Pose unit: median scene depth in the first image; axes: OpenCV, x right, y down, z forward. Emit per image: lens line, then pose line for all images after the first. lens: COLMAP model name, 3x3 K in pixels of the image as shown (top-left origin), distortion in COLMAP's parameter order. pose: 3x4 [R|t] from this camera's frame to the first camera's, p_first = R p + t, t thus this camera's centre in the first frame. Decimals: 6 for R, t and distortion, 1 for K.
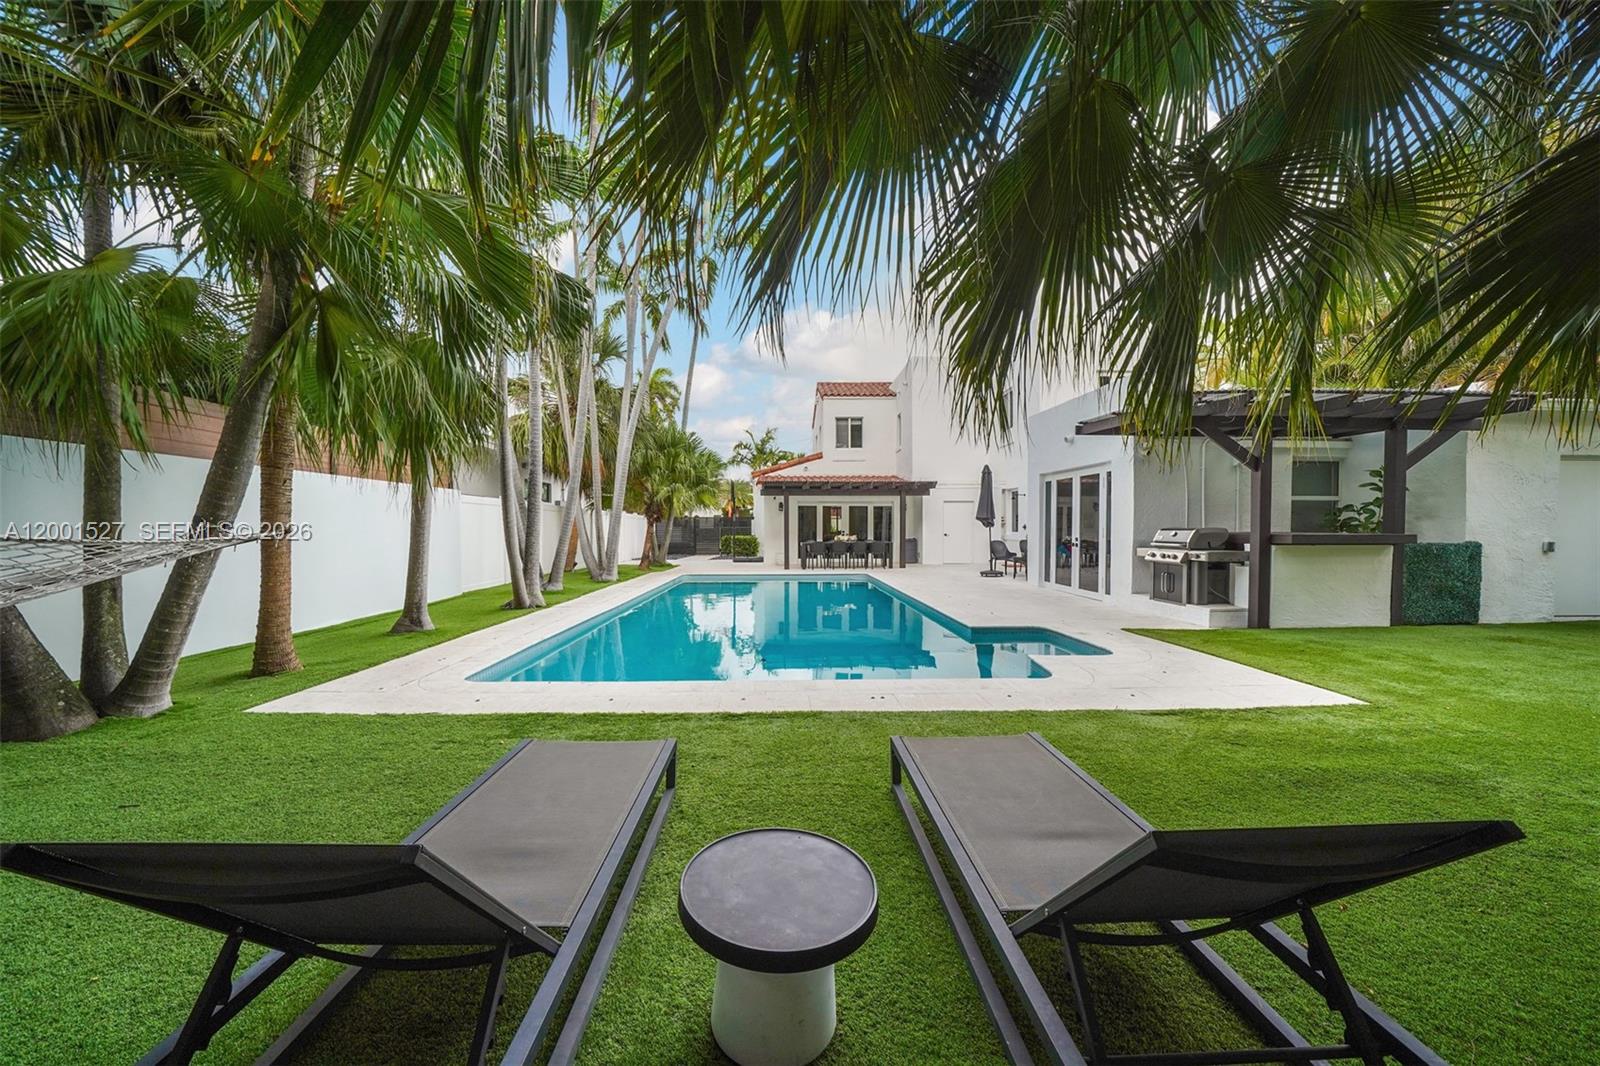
lens RADIAL K [[558.6, 0, 775.9], [0, 558.6, 516.3], [0, 0, 1]] dist [-0.015809, 0.000033]
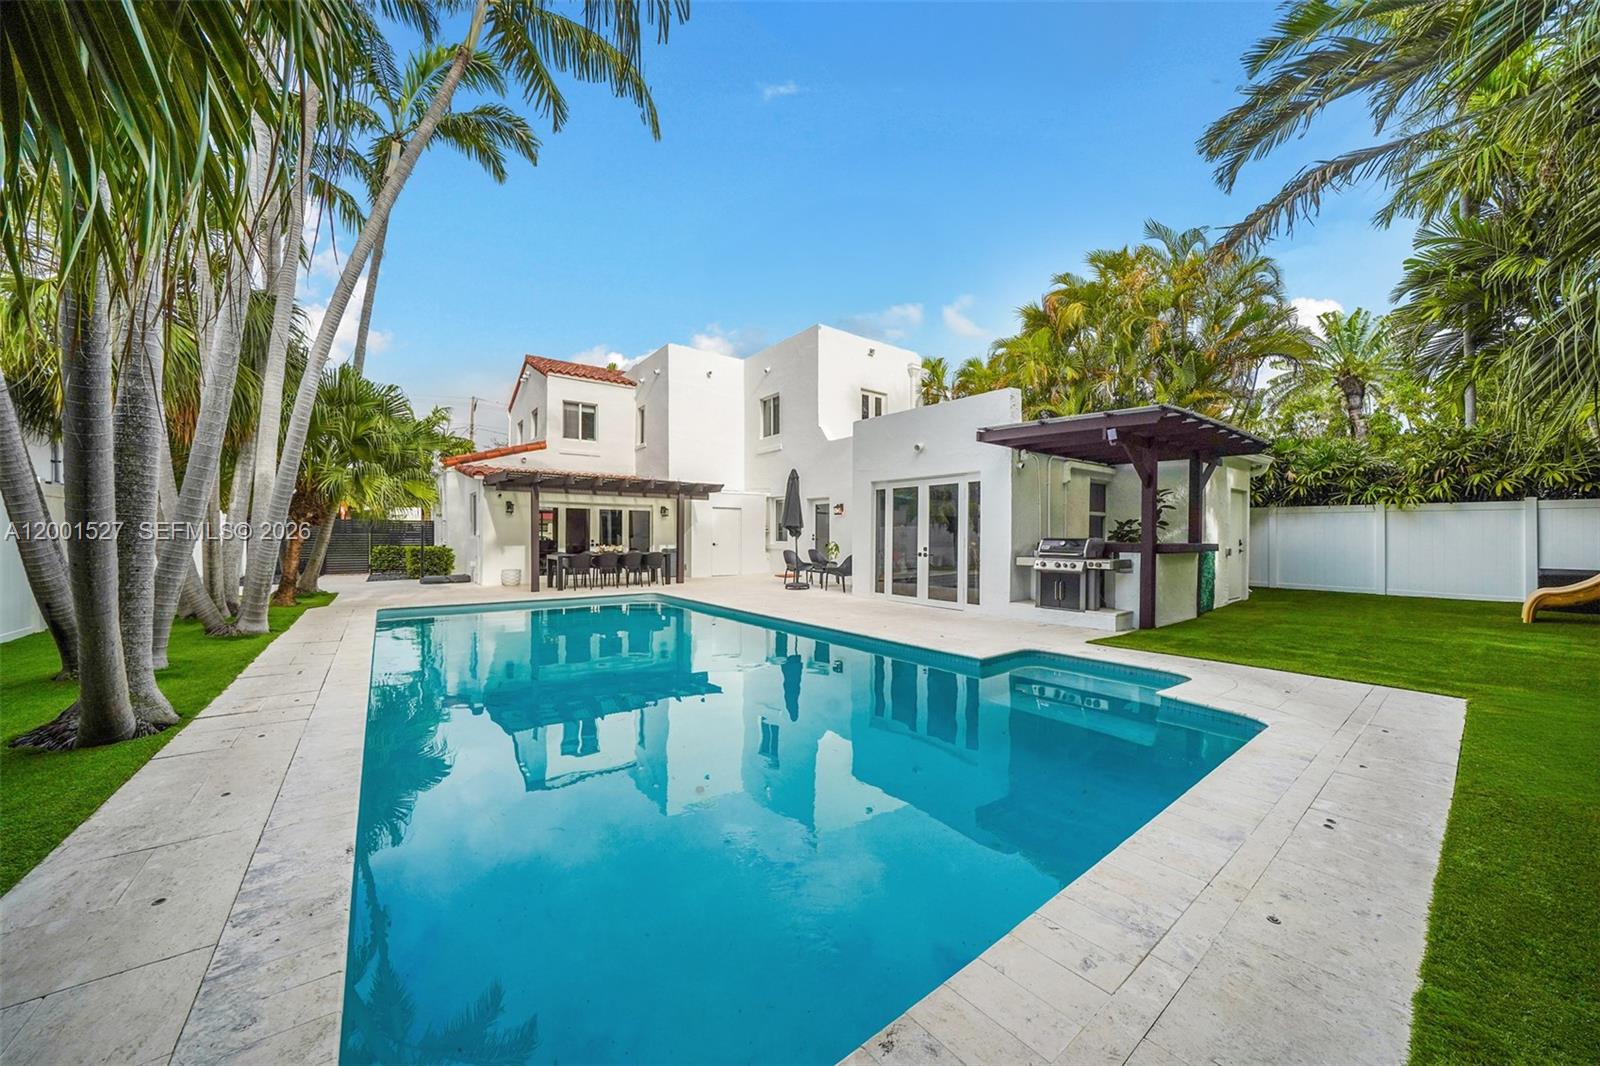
lens RADIAL K [[558.6, 0, 775.9], [0, 558.6, 516.3], [0, 0, 1]] dist [-0.015809, 0.000033]
pose [[0.806815, 0.028059, 0.590137, -0.165957], [-0.018533, 0.999582, -0.022188, 0.006280], [-0.590513, 0.006965, 0.806998, 0.227964]]
